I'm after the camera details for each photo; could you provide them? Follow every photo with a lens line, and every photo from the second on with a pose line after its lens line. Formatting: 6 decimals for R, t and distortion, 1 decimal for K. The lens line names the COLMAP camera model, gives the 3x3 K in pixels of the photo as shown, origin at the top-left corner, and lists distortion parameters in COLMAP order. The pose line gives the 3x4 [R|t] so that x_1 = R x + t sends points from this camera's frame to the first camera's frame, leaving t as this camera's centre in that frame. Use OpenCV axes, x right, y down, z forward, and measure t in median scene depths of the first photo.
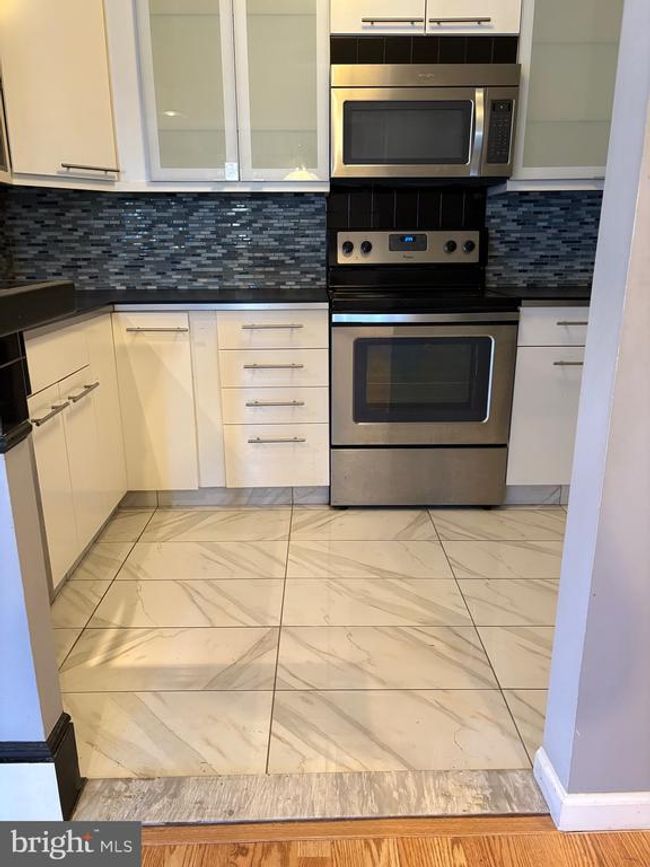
lens RADIAL K [[661.8, 0, 325.0], [0, 661.8, 433.5], [0, 0, 1]] dist [0.051680, -0.046642]
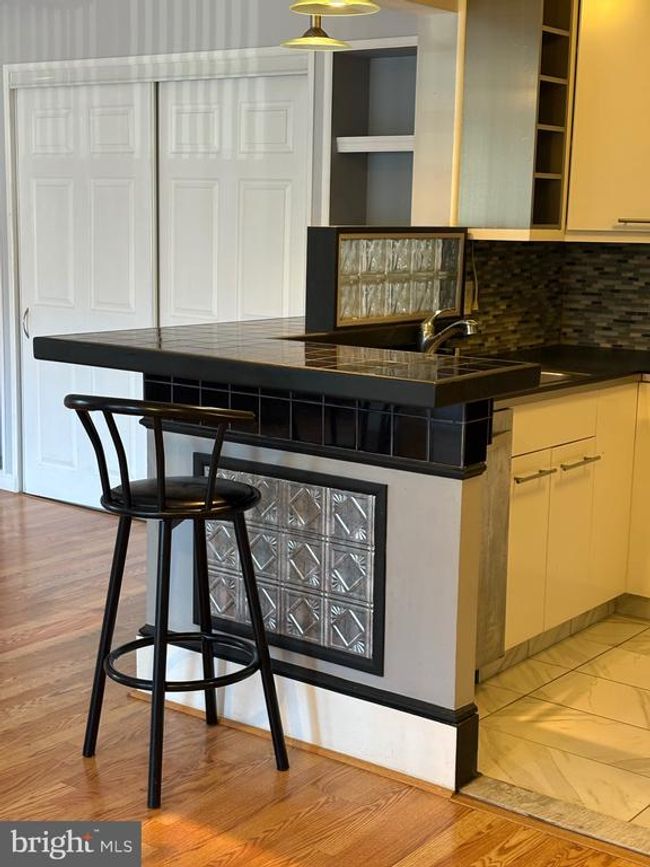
lens RADIAL K [[1323.2, 0, 325.0], [0, 1323.2, 433.5], [0, 0, 1]] dist [0.108336, -0.053615]
pose [[0.782538, 0.125235, -0.609877, 0.372092], [-0.198555, 0.978611, -0.053814, 0.052062], [0.590093, 0.163205, 0.790667, -0.529603]]
